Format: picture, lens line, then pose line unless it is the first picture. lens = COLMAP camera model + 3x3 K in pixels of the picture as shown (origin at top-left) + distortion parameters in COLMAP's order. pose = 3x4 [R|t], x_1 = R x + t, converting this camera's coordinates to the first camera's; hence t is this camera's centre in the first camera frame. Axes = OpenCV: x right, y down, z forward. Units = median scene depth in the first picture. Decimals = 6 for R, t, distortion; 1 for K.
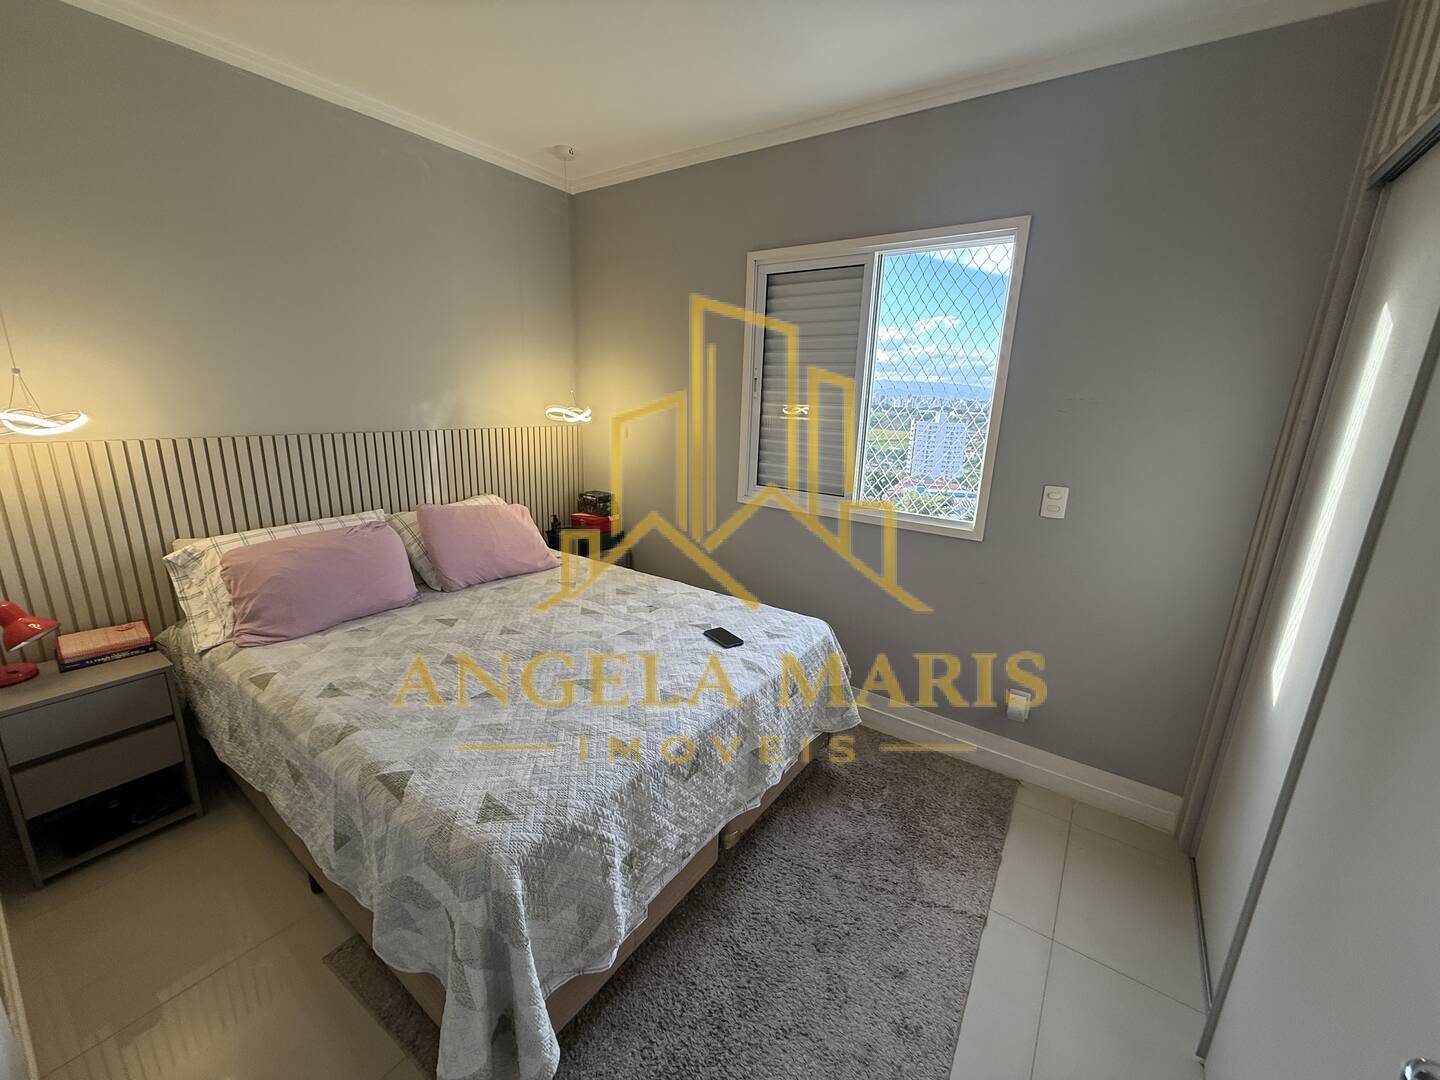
lens RADIAL K [[573.9, 0, 716.3], [0, 573.9, 538.9], [0, 0, 1]] dist [-0.000516, 0.000431]
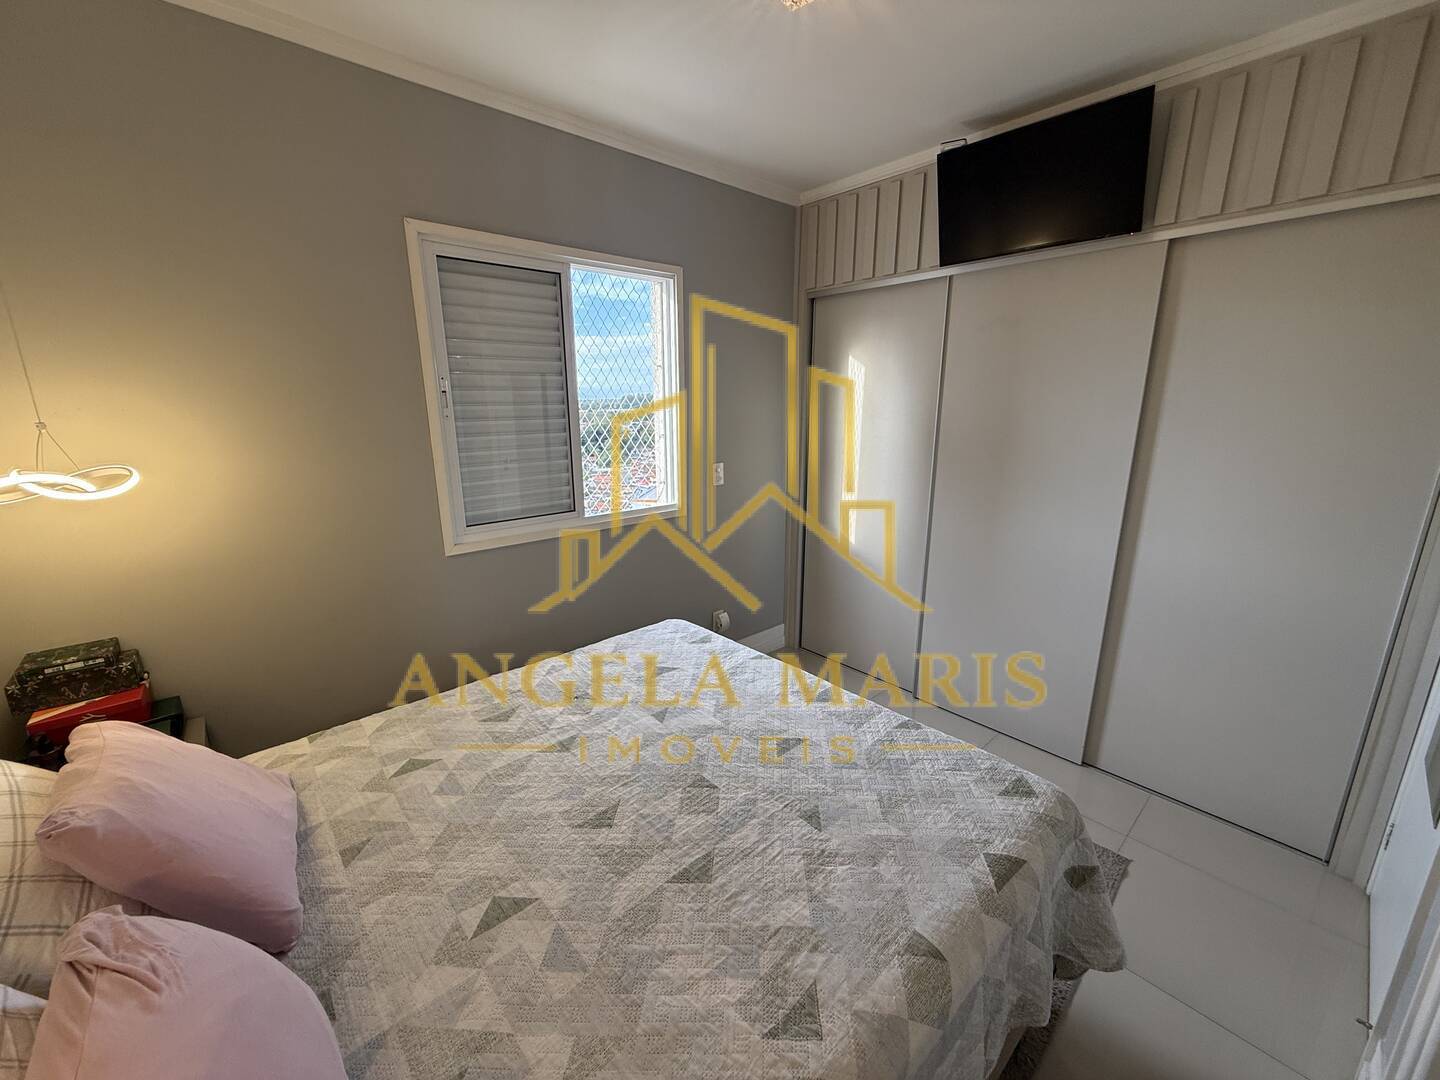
lens RADIAL K [[573.9, 0, 716.3], [0, 573.9, 538.9], [0, 0, 1]] dist [-0.000516, 0.000431]
pose [[0.223417, -0.265127, 0.937973, -0.851090], [0.252080, 0.945275, 0.207148, -0.223313], [-0.941563, 0.190164, 0.278023, 0.673289]]
